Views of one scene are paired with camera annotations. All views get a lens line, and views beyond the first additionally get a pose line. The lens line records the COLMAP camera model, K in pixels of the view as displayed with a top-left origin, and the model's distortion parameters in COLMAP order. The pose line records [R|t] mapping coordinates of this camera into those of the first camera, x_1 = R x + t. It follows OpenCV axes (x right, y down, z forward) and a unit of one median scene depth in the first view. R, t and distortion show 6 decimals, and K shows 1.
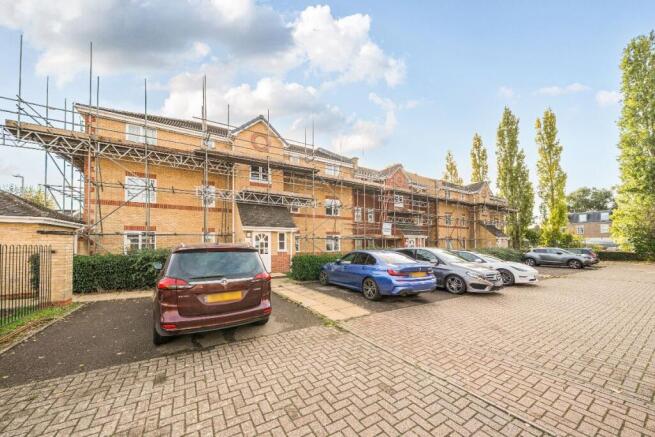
lens RADIAL K [[226.1, 0, 326.3], [0, 226.1, 239.1], [0, 0, 1]] dist [-0.010022, 0.000028]
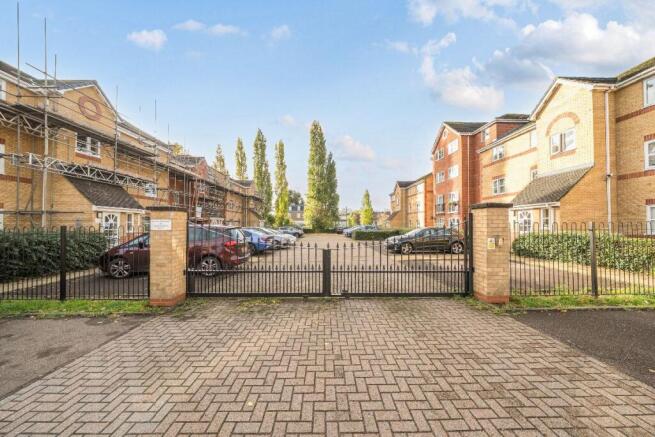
lens RADIAL K [[229.3, 0, 327.5], [0, 229.3, 218.5], [0, 0, 1]] dist [-0.011010, -0.000022]
pose [[0.495355, 0.022191, 0.868407, -0.367033], [-0.019067, 0.999711, -0.014670, -0.005238], [-0.868481, -0.009291, 0.495635, -0.152058]]
